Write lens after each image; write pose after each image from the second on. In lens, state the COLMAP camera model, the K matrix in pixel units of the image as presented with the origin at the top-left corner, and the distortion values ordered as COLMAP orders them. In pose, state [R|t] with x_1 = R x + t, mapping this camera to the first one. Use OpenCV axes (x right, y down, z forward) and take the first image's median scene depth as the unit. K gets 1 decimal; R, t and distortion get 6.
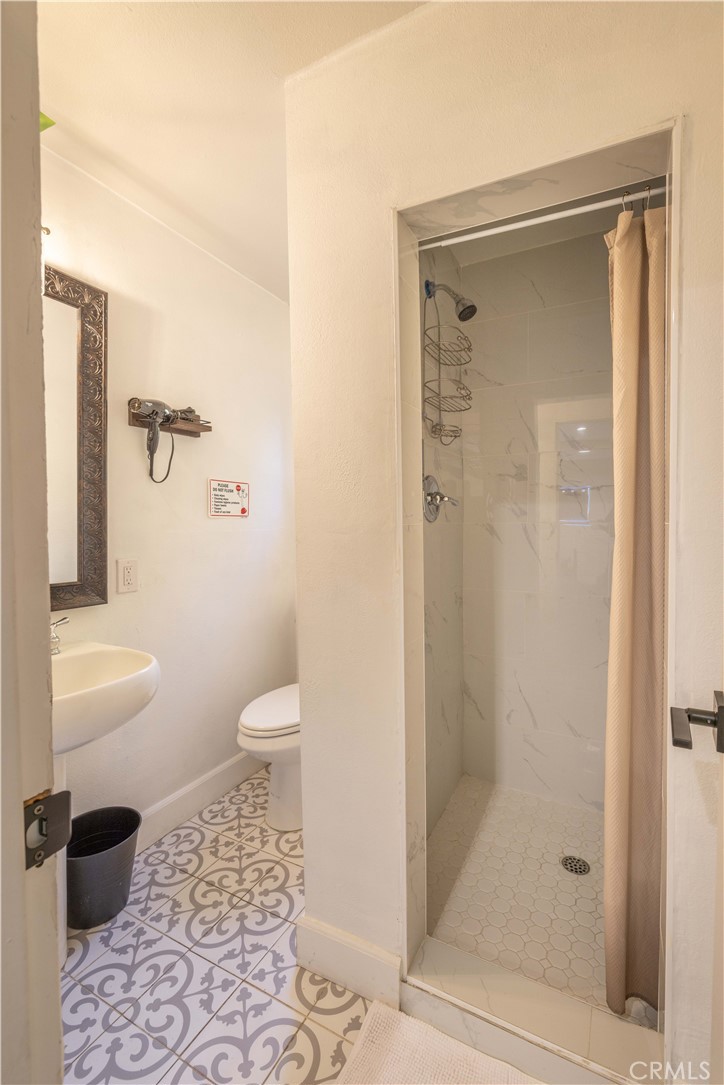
lens RADIAL K [[448.7, 0, 411.5], [0, 448.7, 530.1], [0, 0, 1]] dist [-0.003081, 0.000109]
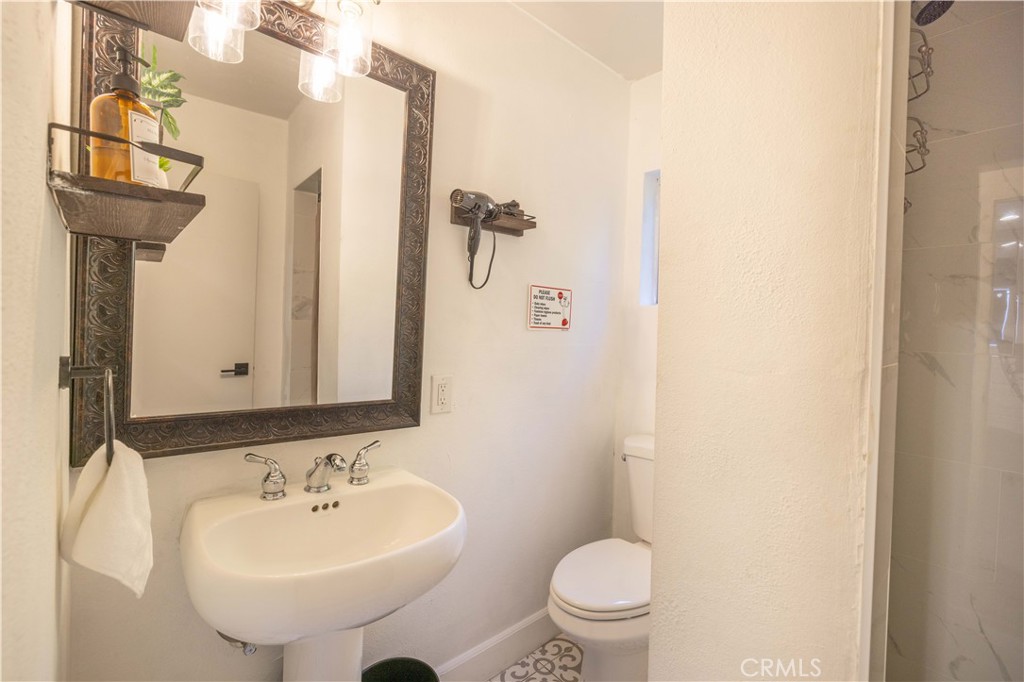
lens RADIAL K [[441.0, 0, 511.7], [0, 441.0, 328.7], [0, 0, 1]] dist [0.023004, 0.000194]
pose [[0.902757, 0.037404, -0.428521, -0.146779], [-0.045872, 0.998903, -0.009446, -0.025338], [0.427697, 0.028185, 0.903483, 0.279278]]
